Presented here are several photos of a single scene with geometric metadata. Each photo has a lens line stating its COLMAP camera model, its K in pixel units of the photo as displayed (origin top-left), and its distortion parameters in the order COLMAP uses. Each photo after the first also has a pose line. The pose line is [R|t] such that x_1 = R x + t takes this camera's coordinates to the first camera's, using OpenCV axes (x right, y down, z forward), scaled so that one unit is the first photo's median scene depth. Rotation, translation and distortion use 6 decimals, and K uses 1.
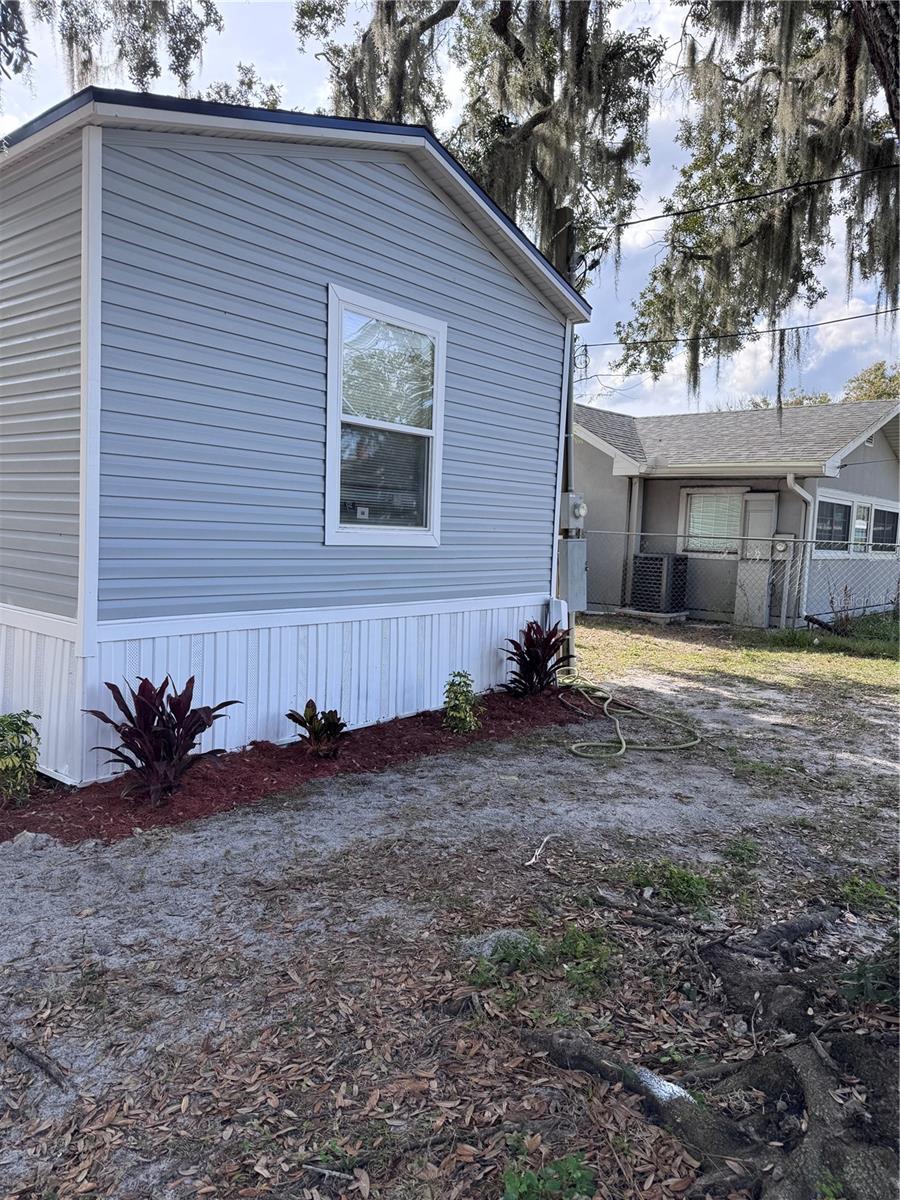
lens RADIAL K [[835.0, 0, 440.9], [0, 835.0, 600.7], [0, 0, 1]] dist [0.075254, -0.102775]
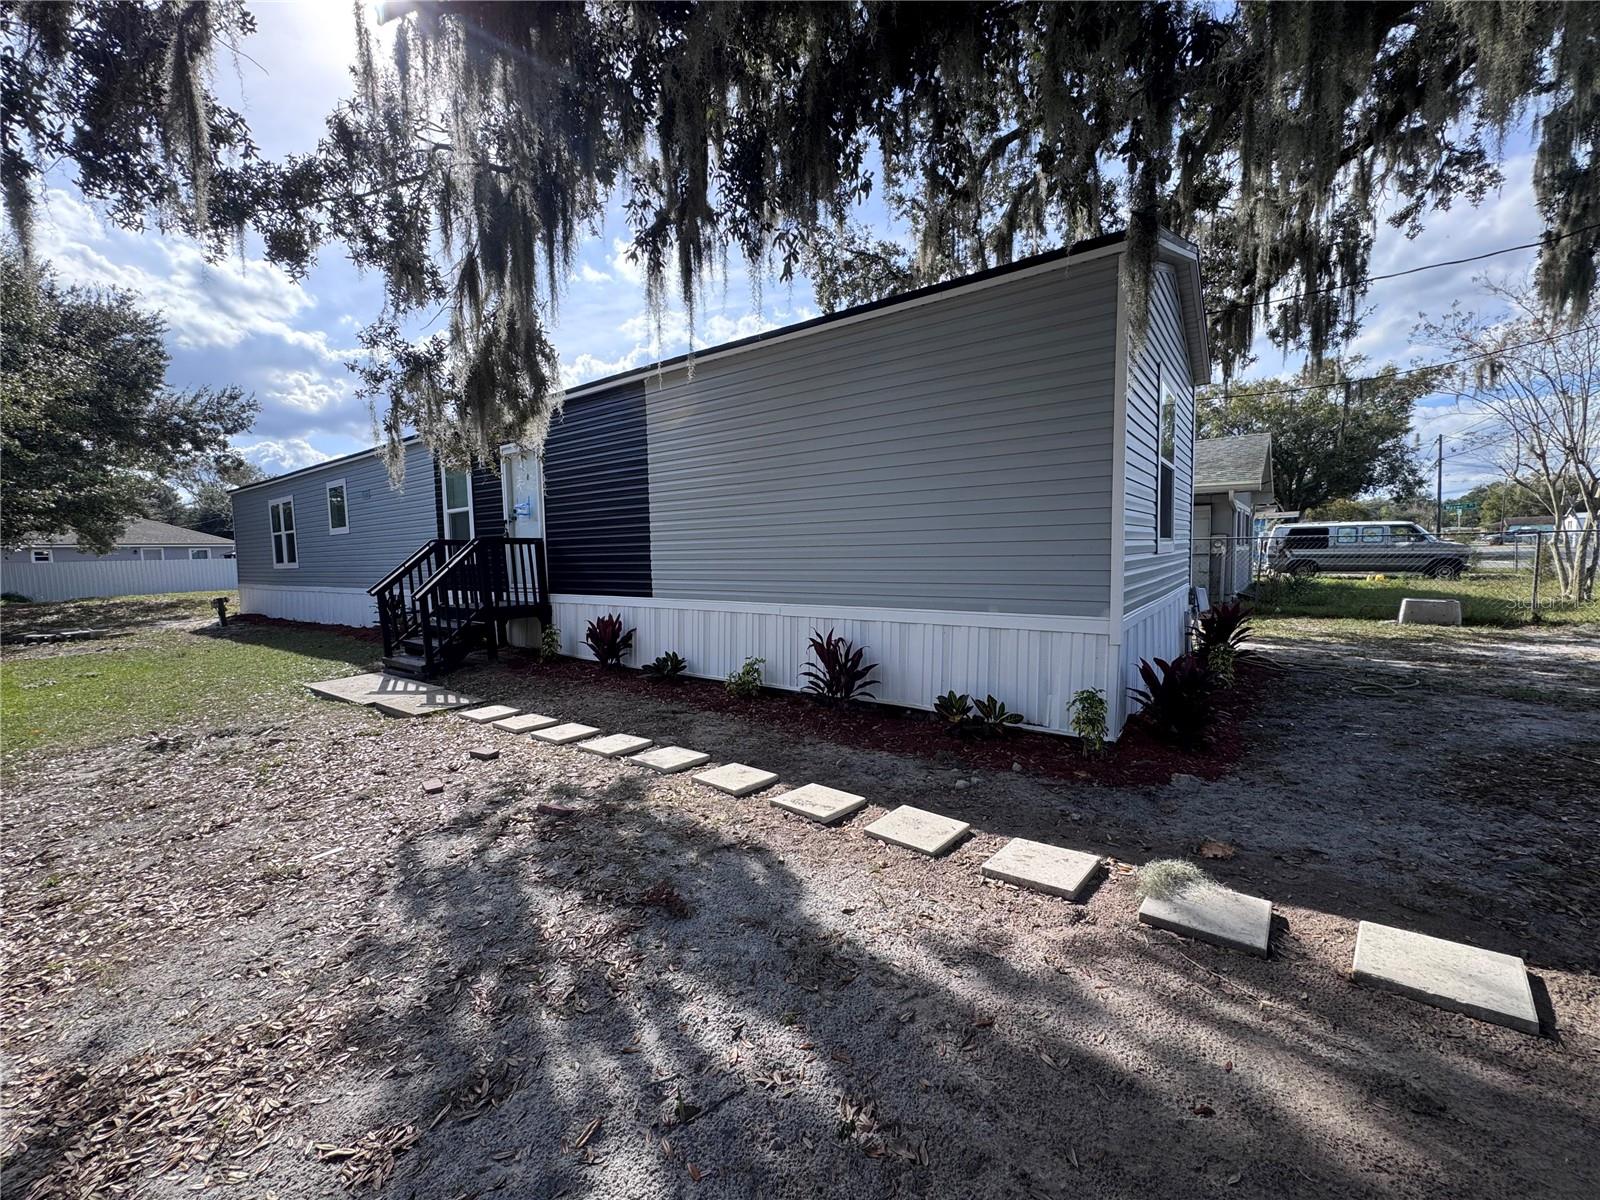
lens RADIAL K [[635.0, 0, 799.1], [0, 635.0, 601.9], [0, 0, 1]] dist [-0.003272, 0.000230]
pose [[0.996031, -0.071168, 0.053452, -0.466022], [0.071605, 0.997413, -0.006308, -0.015645], [-0.052865, 0.010110, 0.998550, 0.009253]]
